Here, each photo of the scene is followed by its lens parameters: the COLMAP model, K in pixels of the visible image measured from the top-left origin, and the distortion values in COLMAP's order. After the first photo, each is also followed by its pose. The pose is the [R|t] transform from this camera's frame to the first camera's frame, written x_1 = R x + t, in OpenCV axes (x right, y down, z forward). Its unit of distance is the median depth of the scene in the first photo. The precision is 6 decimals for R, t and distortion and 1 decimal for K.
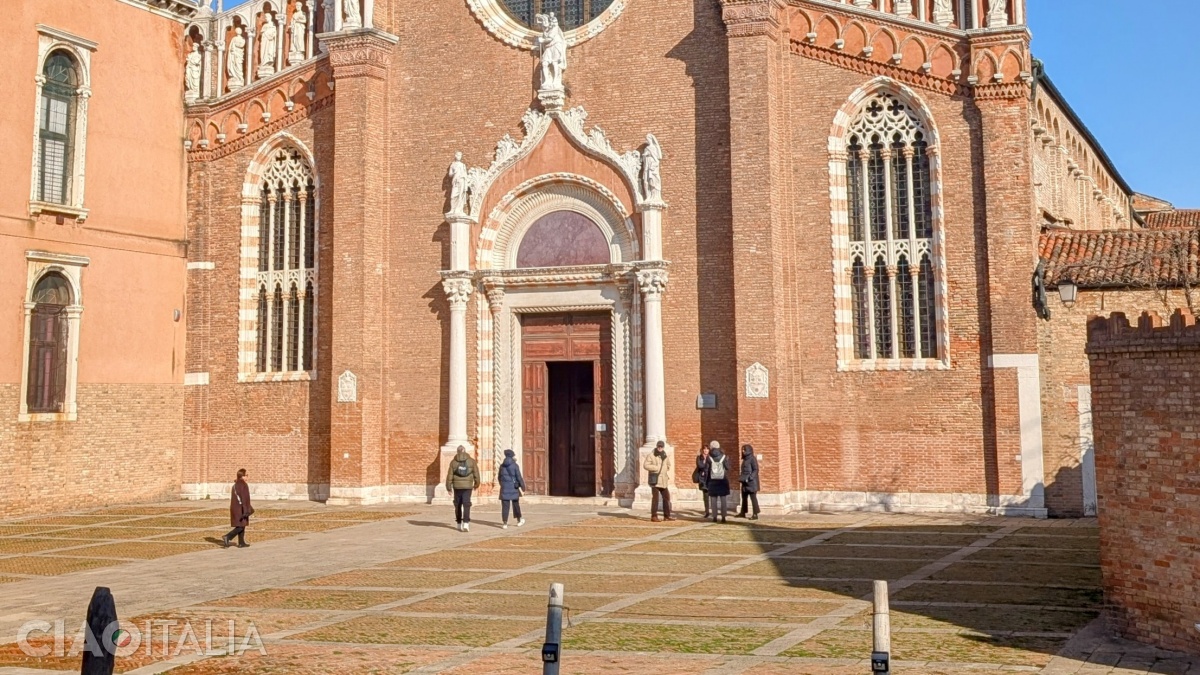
lens RADIAL K [[1626.5, 0, 601.0], [0, 1626.5, 160.6], [0, 0, 1]] dist [0.191367, -0.434944]
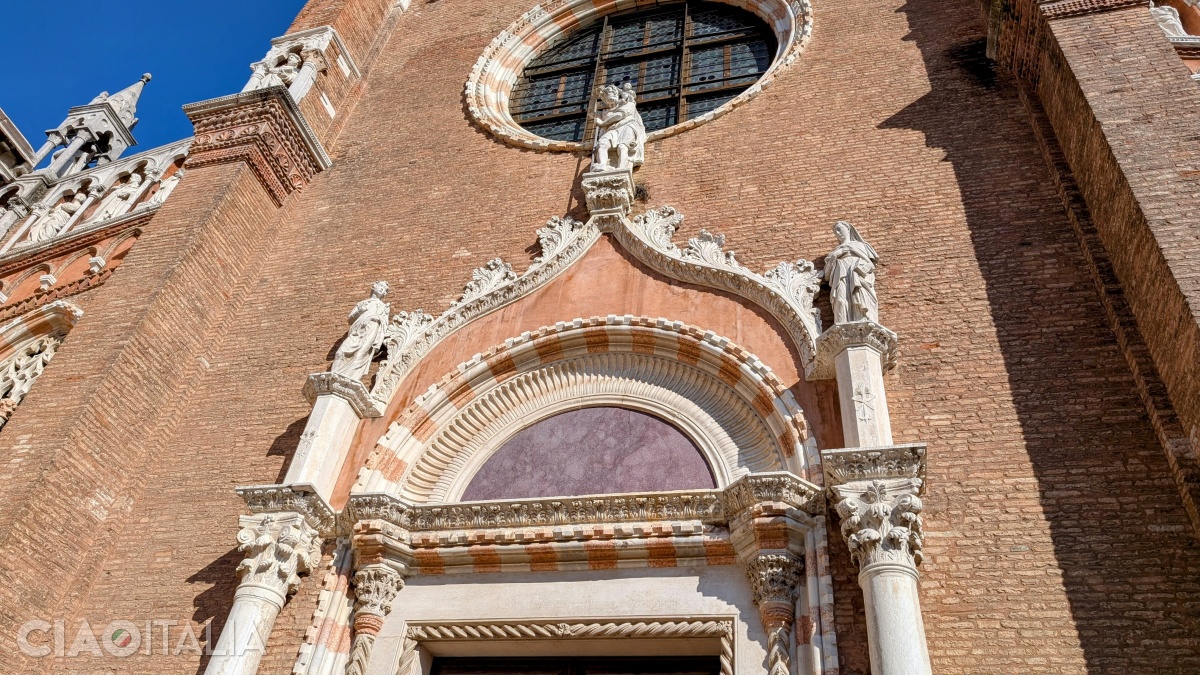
lens RADIAL K [[869.9, 0, 602.7], [0, 869.9, 353.6], [0, 0, 1]] dist [0.011735, 0.004273]
pose [[0.981266, 0.187536, 0.044125, -0.034363], [-0.130534, 0.815630, -0.563656, 0.143647], [-0.141695, 0.547337, 0.824830, 0.813831]]
